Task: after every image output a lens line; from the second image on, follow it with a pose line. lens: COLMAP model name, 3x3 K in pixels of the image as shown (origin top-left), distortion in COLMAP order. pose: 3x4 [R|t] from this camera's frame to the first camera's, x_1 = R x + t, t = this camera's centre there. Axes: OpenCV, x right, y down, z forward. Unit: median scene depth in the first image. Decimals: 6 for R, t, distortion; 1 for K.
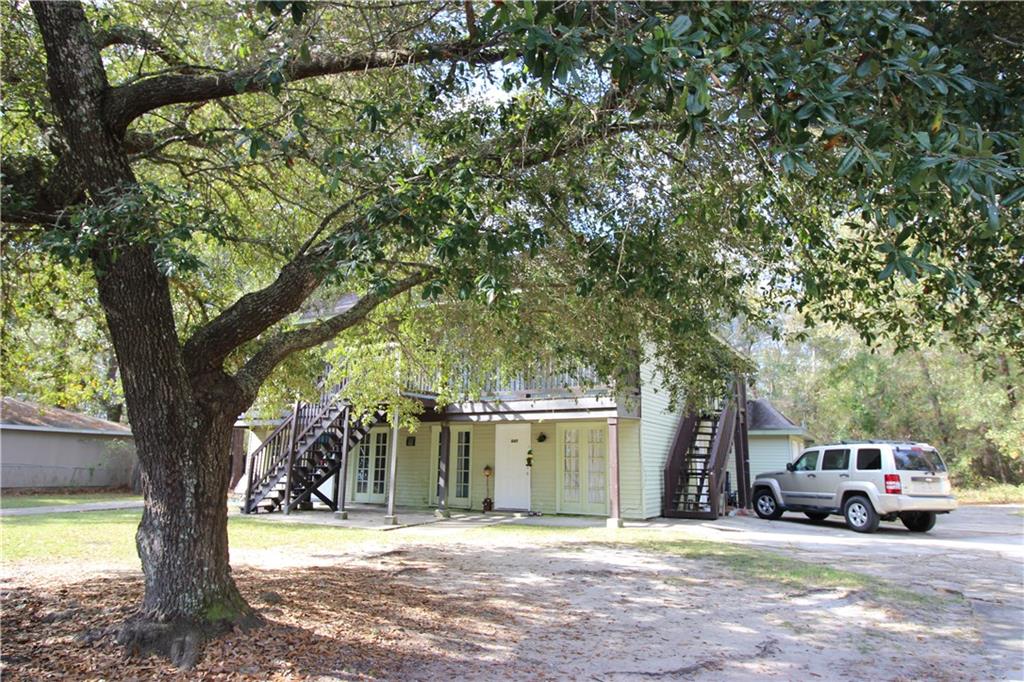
lens RADIAL K [[628.9, 0, 512.0], [0, 628.9, 341.0], [0, 0, 1]] dist [0.004228, 0.001165]
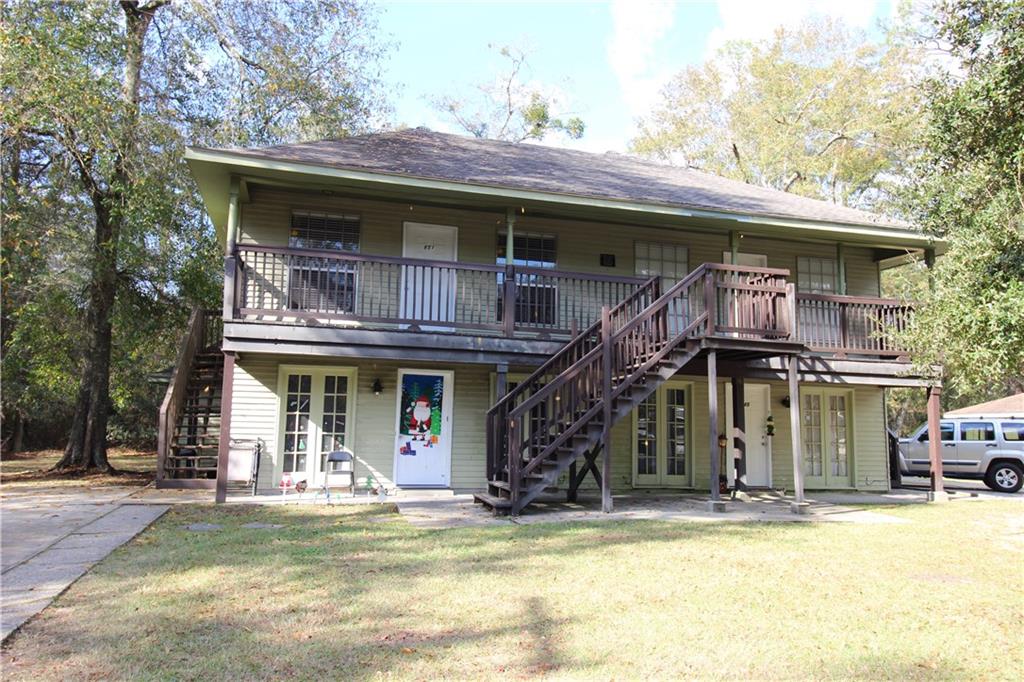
lens RADIAL K [[783.0, 0, 516.4], [0, 783.0, 327.9], [0, 0, 1]] dist [0.008317, 0.002304]
pose [[0.702390, 0.096039, 0.705283, -1.022899], [-0.152763, 0.988106, 0.017585, 0.098556], [-0.695206, -0.120093, 0.708707, 0.553150]]
